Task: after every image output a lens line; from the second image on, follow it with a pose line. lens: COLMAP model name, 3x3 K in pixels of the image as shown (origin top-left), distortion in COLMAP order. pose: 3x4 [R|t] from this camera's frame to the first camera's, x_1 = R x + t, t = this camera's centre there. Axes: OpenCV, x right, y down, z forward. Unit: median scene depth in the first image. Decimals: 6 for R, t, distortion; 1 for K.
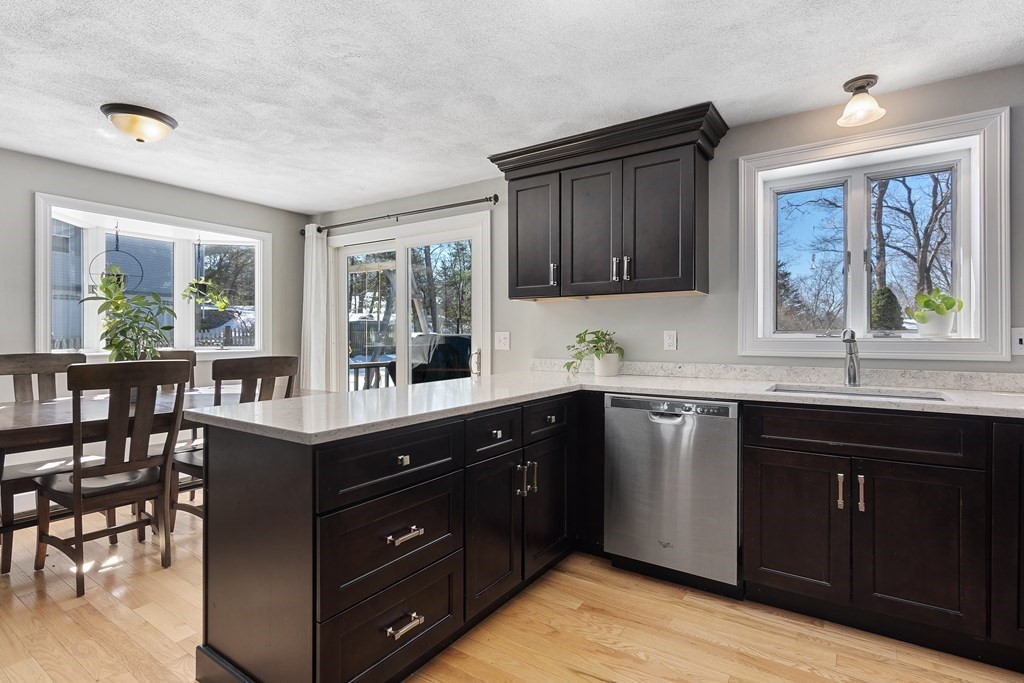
lens RADIAL K [[506.3, 0, 512.0], [0, 506.3, 341.5], [0, 0, 1]] dist [-0.002517, -0.000122]
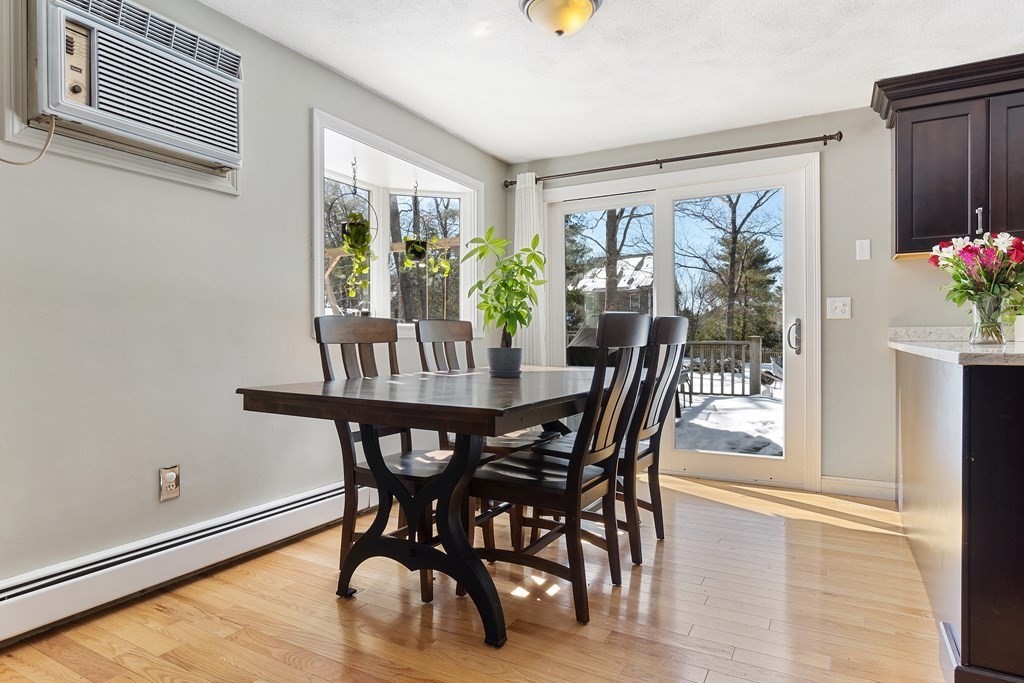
lens RADIAL K [[578.6, 0, 512.0], [0, 578.6, 341.5], [0, 0, 1]] dist [0.004053, 0.001079]
pose [[0.996656, -0.003345, 0.081639, -0.888661], [0.003663, 0.999986, -0.003735, 0.078457], [-0.081625, 0.004022, 0.996655, 0.124771]]
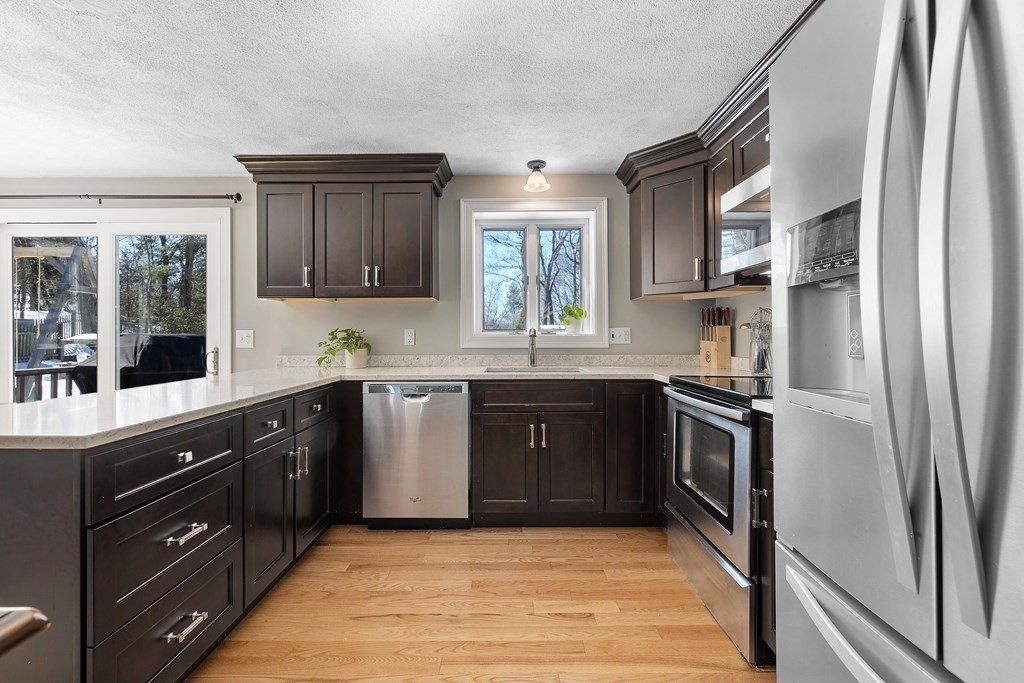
lens RADIAL K [[439.0, 0, 512.0], [0, 439.0, 341.5], [0, 0, 1]] dist [-0.014693, -0.000152]
pose [[0.825225, -0.009448, 0.564725, -0.102405], [0.010322, 0.999945, 0.001647, 0.010931], [-0.564710, 0.004470, 0.825277, -0.027725]]
